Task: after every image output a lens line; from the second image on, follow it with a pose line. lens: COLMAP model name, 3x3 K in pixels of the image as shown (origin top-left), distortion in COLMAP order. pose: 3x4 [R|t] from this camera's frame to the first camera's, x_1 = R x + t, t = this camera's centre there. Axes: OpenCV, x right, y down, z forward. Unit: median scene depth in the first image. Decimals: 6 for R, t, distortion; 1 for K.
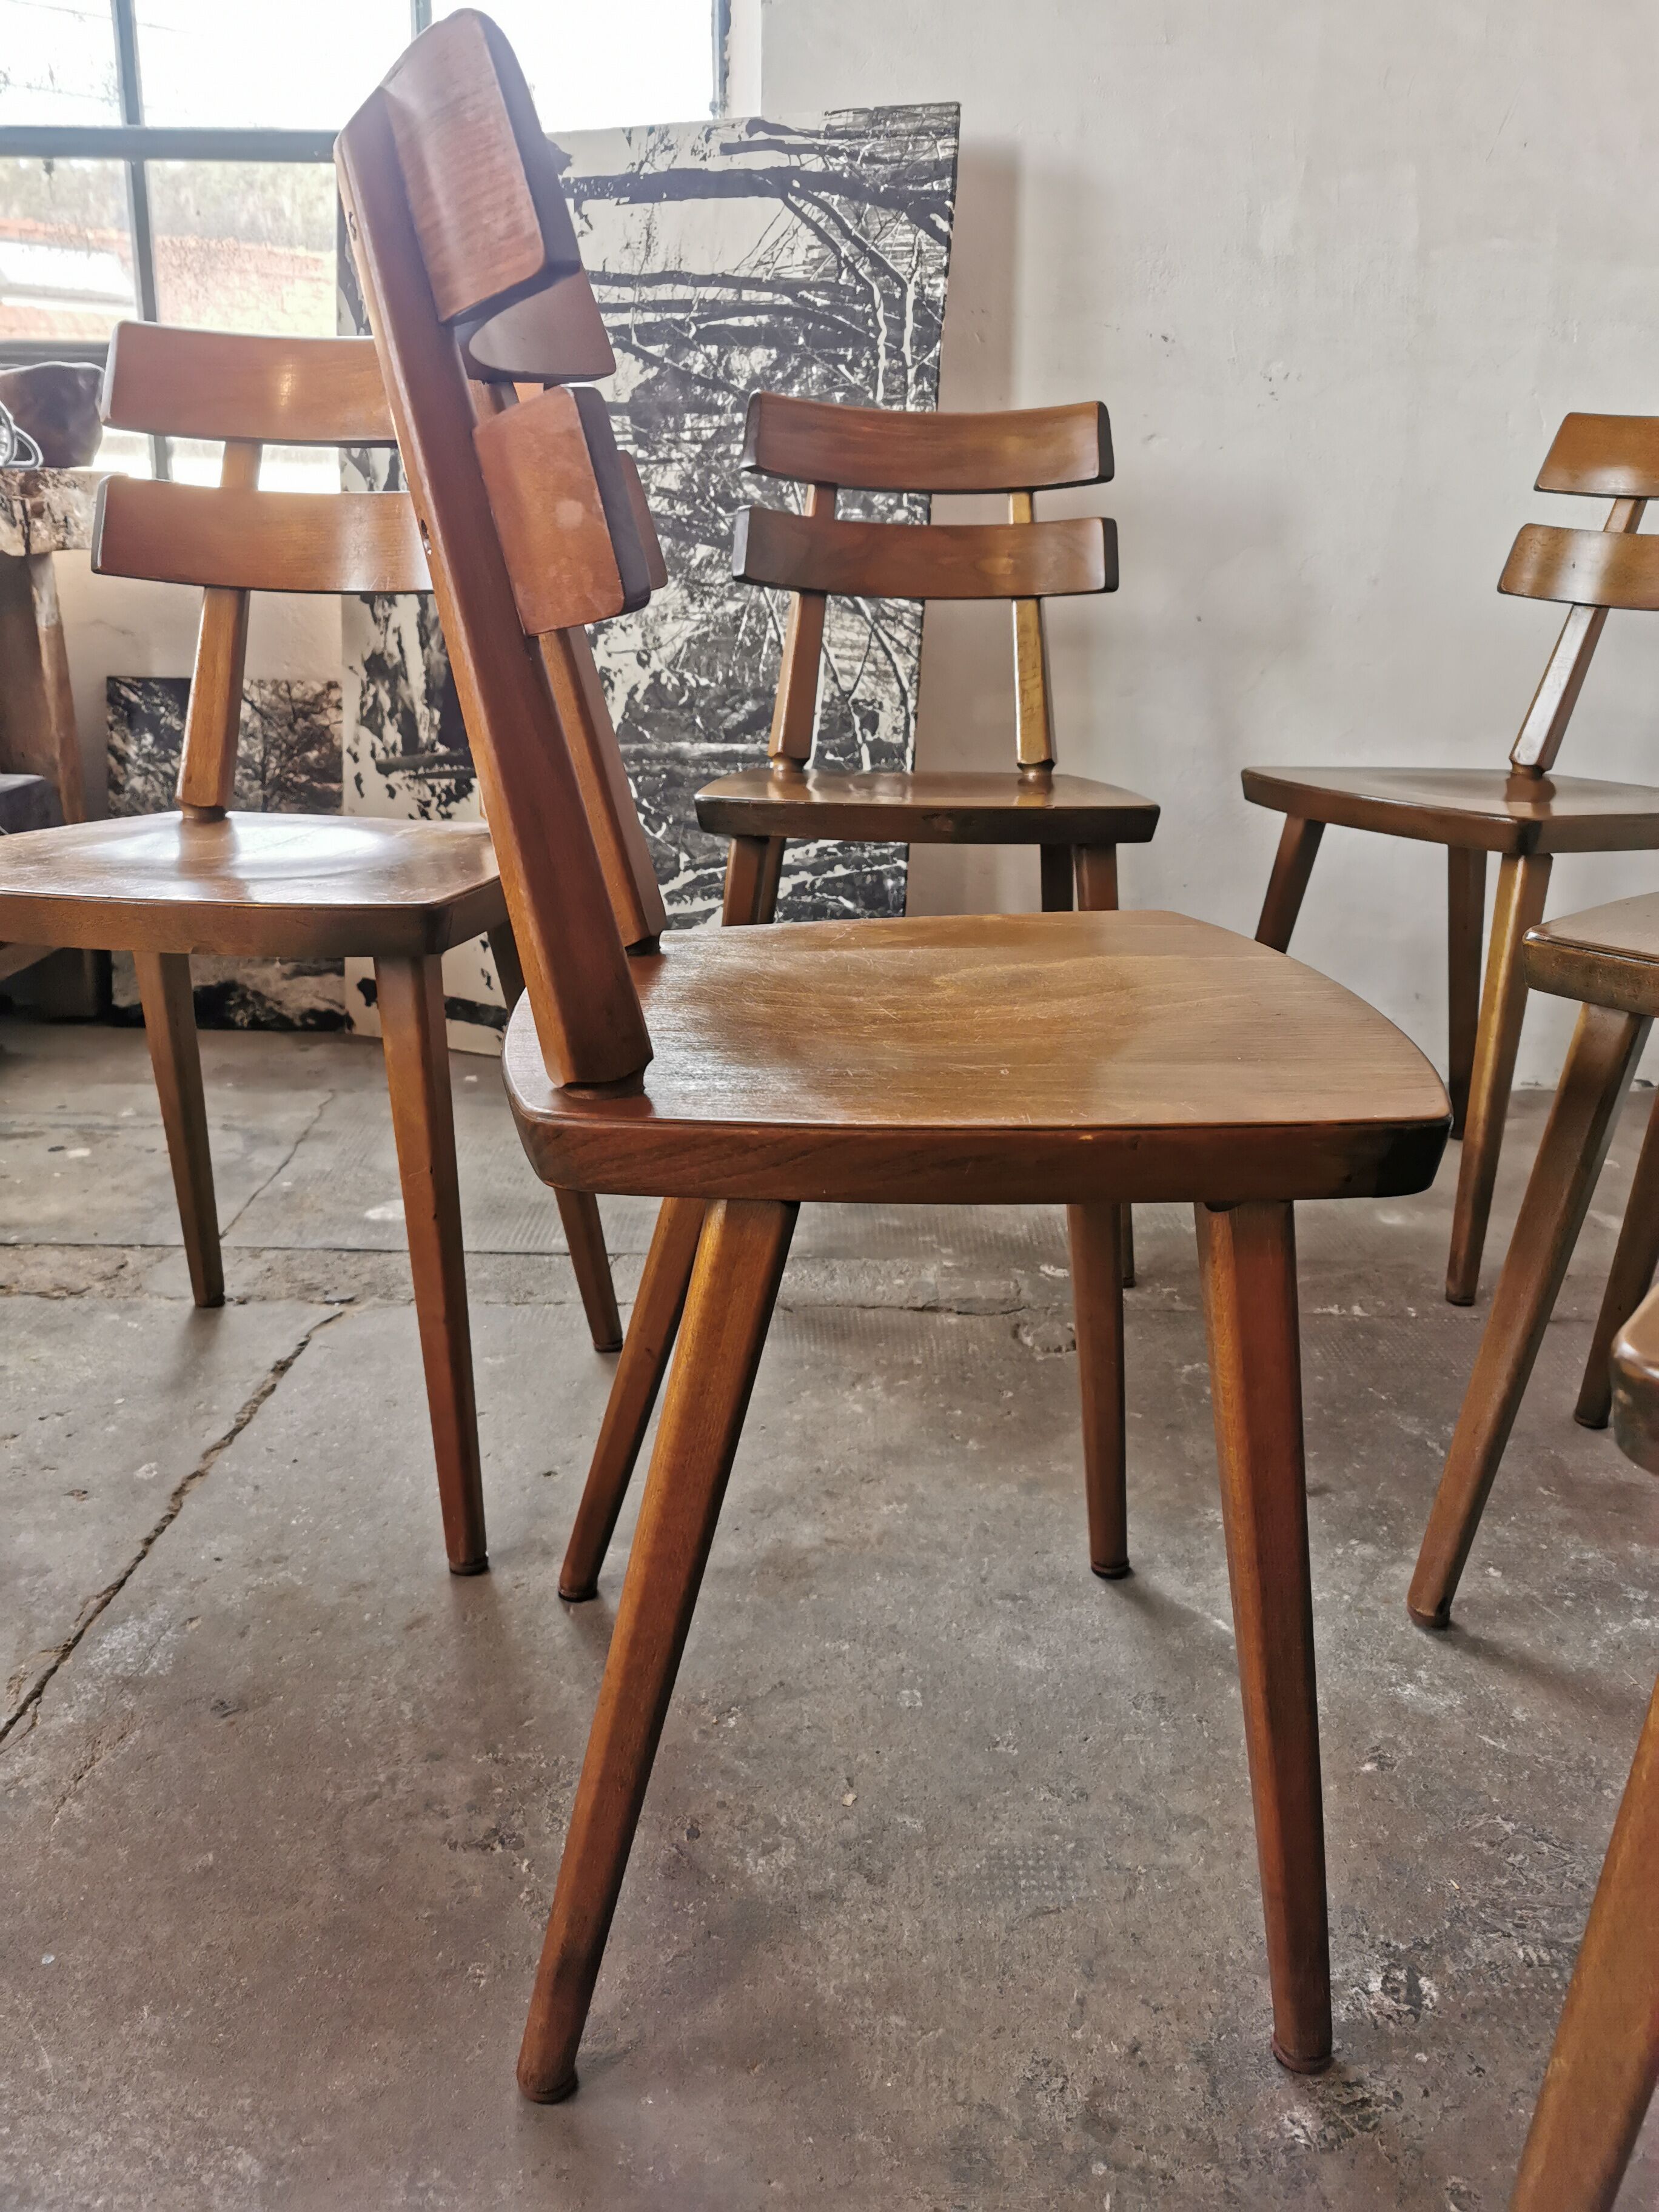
lens RADIAL K [[1704.9, 0, 827.1], [0, 1704.9, 1096.8], [0, 0, 1]] dist [0.069621, -0.098513]
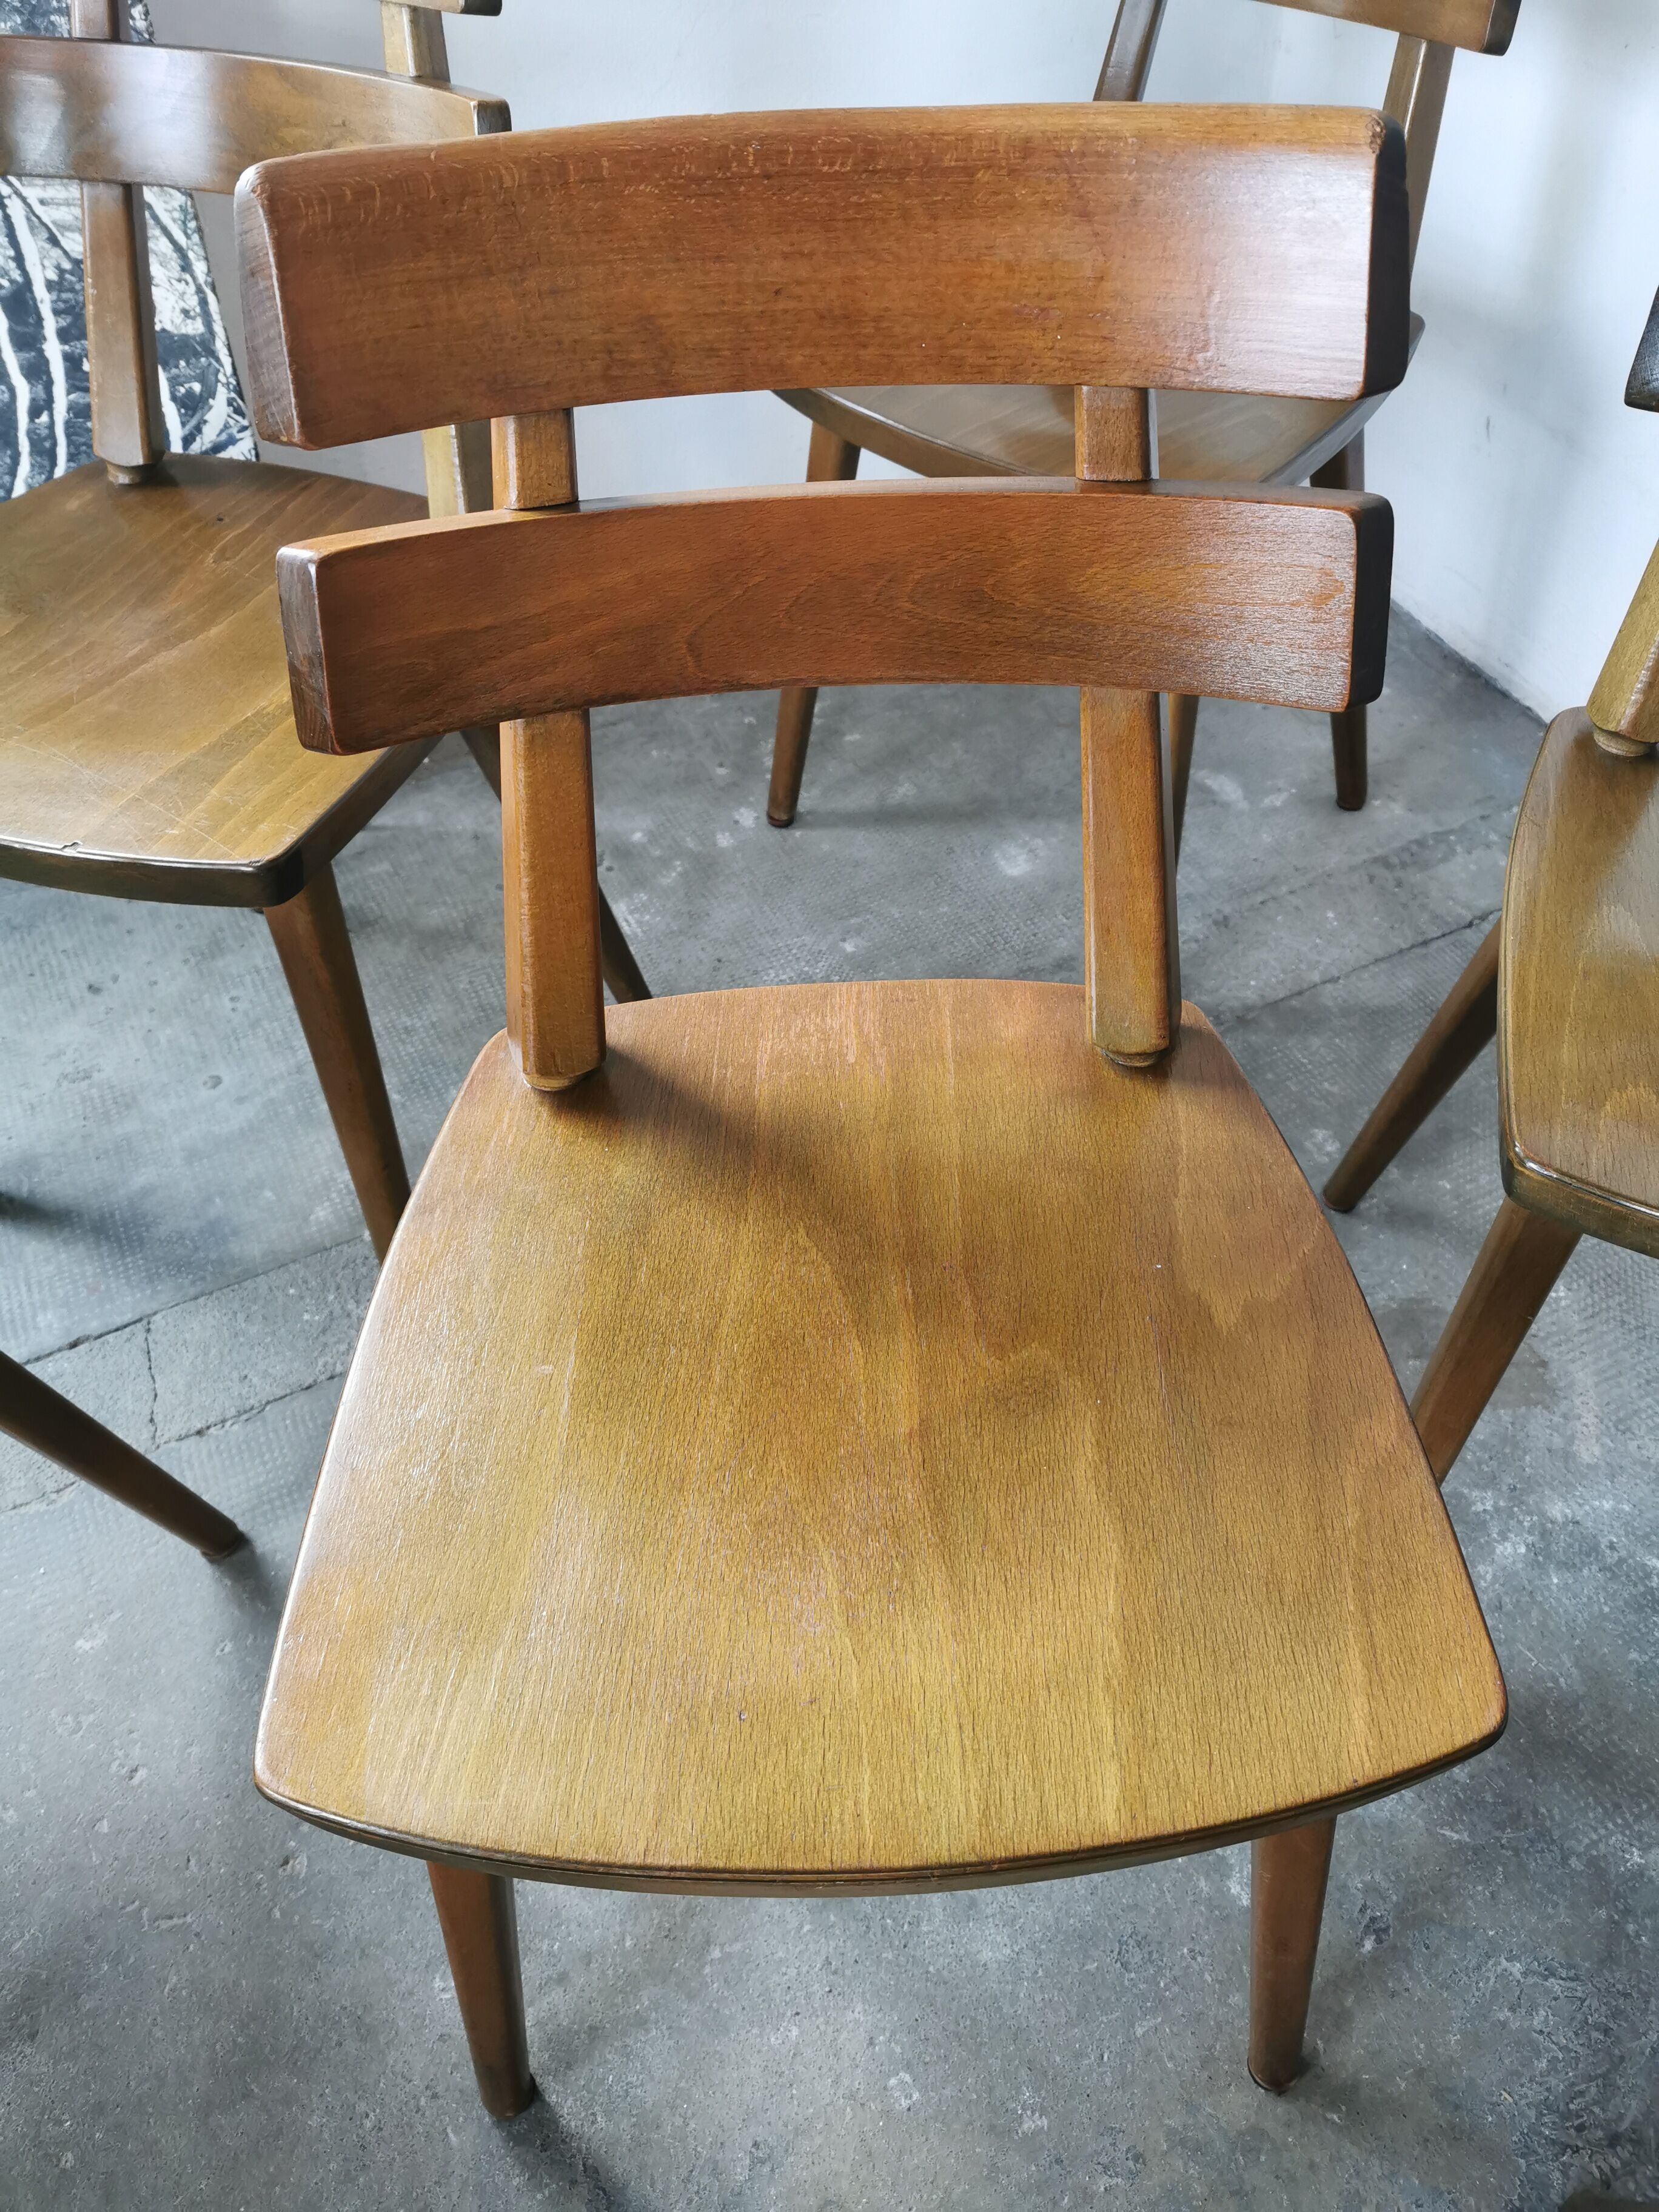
lens RADIAL K [[1704.9, 0, 842.8], [0, 1704.9, 1087.6], [0, 0, 1]] dist [0.069621, -0.098513]
pose [[0.894339, -0.354201, 0.273312, -0.019094], [0.168948, 0.833052, 0.526764, -0.278092], [-0.414263, -0.424930, 0.804873, 0.277163]]
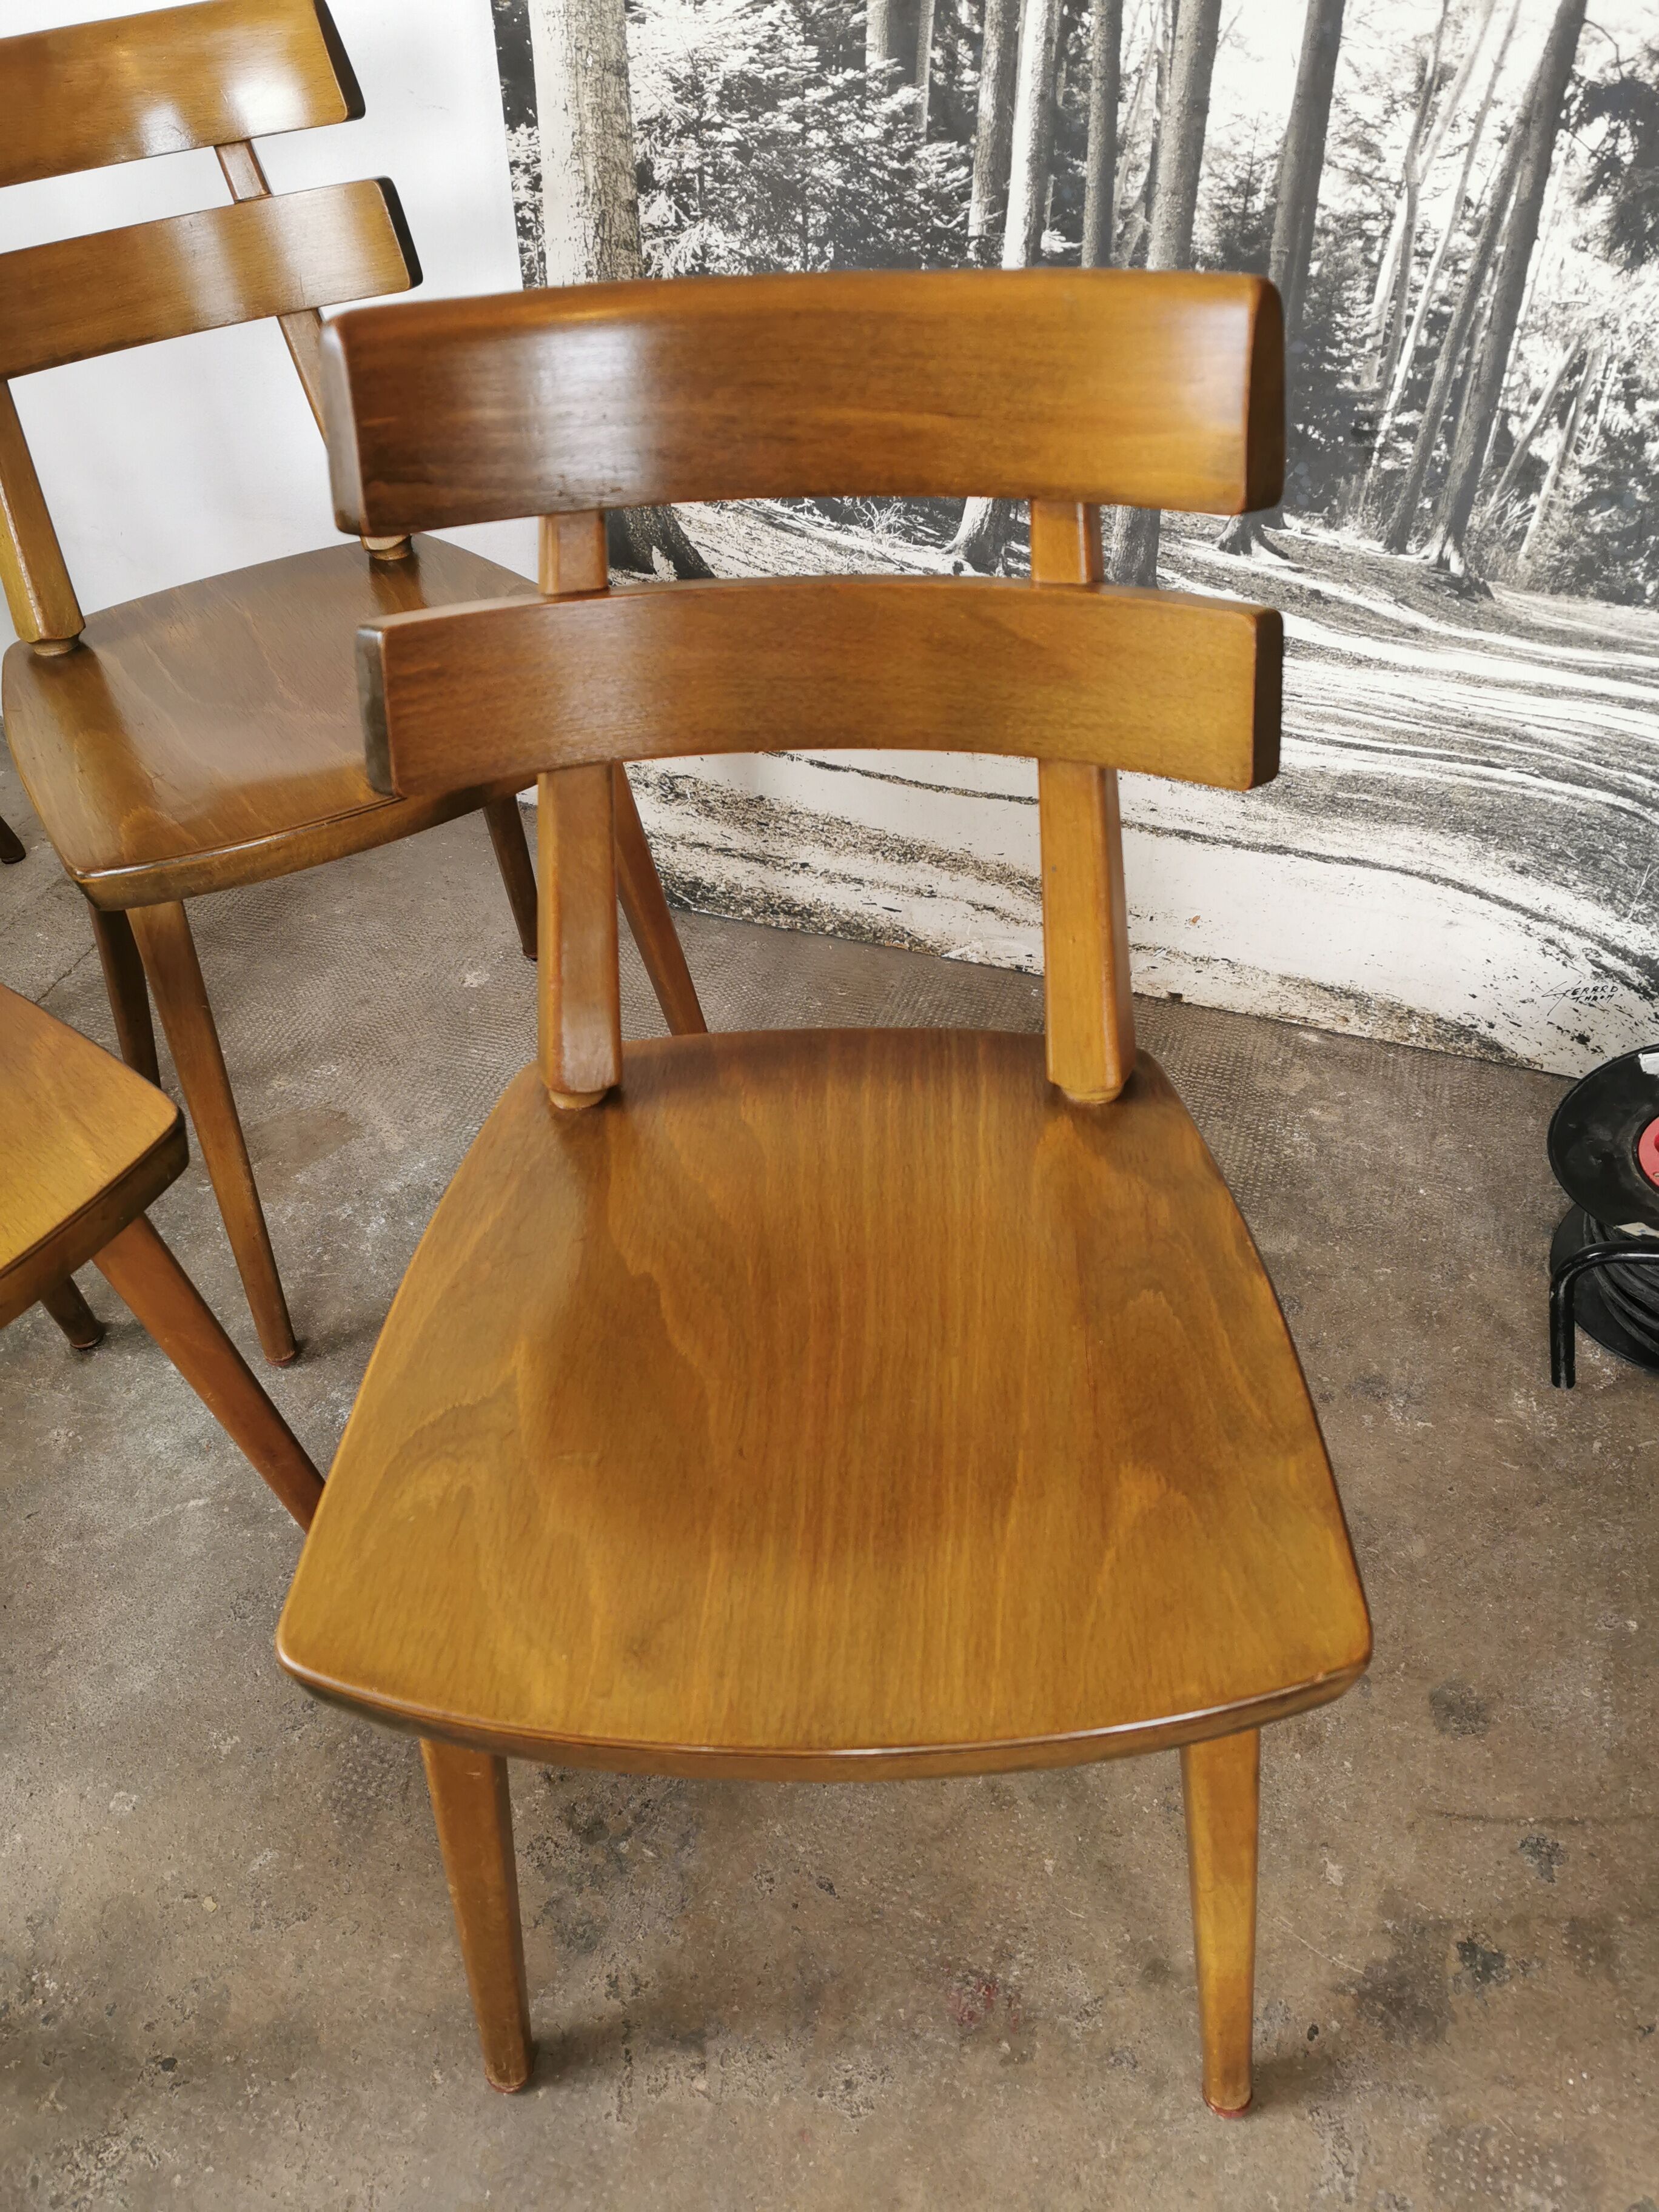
lens RADIAL K [[1704.9, 0, 836.2], [0, 1704.9, 1099.4], [0, 0, 1]] dist [0.069621, -0.098513]
pose [[0.307619, -0.669062, 0.676555, -0.126240], [0.328958, 0.741970, 0.584181, -0.228371], [-0.892837, 0.042852, 0.448337, 0.065602]]
